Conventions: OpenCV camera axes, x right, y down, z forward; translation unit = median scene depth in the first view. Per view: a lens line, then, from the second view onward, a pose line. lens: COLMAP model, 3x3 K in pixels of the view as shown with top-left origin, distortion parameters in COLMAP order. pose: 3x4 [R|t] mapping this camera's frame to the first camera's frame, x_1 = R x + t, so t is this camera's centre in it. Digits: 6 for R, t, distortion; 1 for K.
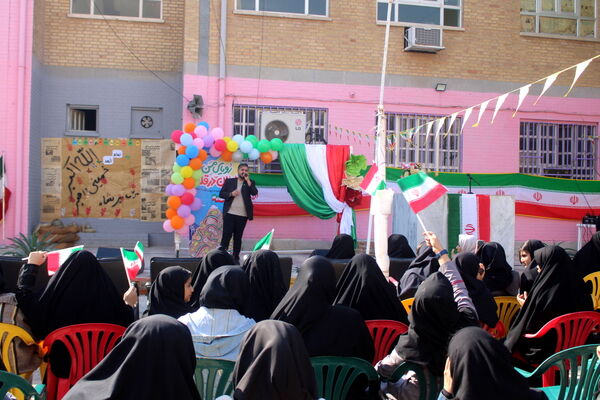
lens RADIAL K [[691.1, 0, 290.0], [0, 691.1, 202.1], [0, 0, 1]] dist [-0.106137, 0.166840]
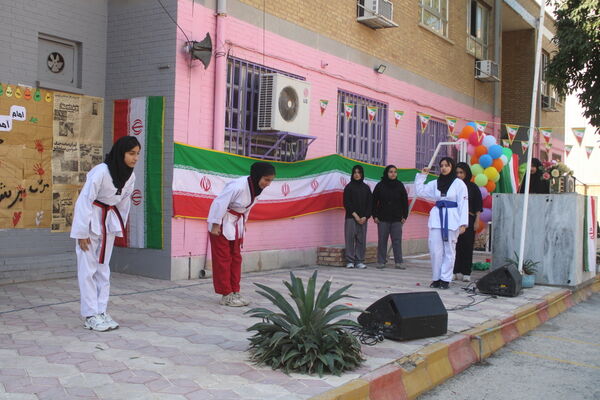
lens RADIAL K [[691.1, 0, 290.0], [0, 691.1, 202.1], [0, 0, 1]] dist [-0.106137, 0.166840]
pose [[0.708792, -0.003655, 0.705408, -0.483548], [-0.010713, 0.999815, 0.015944, -0.009188], [-0.705336, -0.018858, 0.708622, 0.450128]]
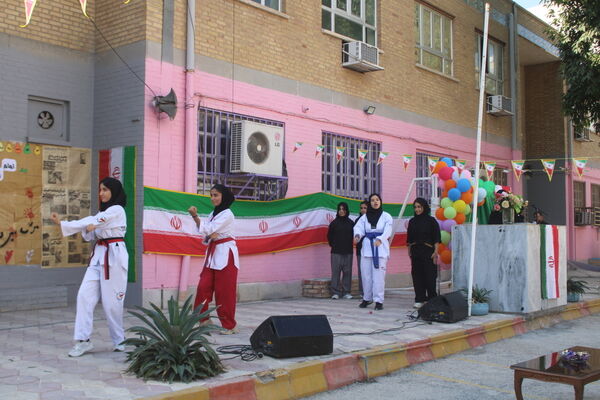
lens RADIAL K [[691.1, 0, 290.0], [0, 691.1, 202.1], [0, 0, 1]] dist [-0.106137, 0.166840]
pose [[0.788336, 0.015243, 0.615056, -0.434921], [0.011423, 0.999158, -0.039404, -0.007255], [-0.615139, 0.038089, 0.787498, 0.334732]]
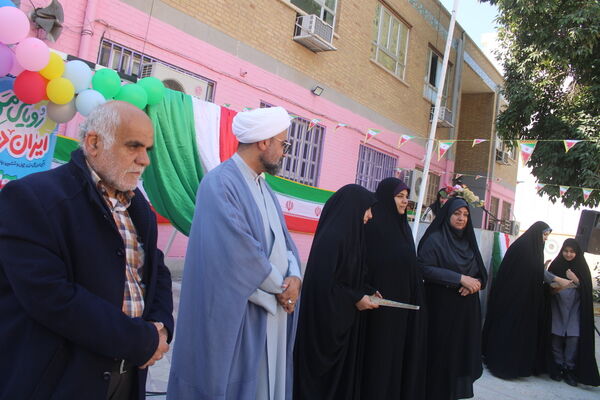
lens RADIAL K [[498.5, 0, 300.0], [0, 498.5, 200.0], [0, 0, 1]] dist [-0.160486, 0.167995]
pose [[0.742470, 0.103013, 0.661911, -0.208834], [-0.112412, 0.993253, -0.028486, -0.005074], [-0.660380, -0.053257, 0.749041, 0.520371]]
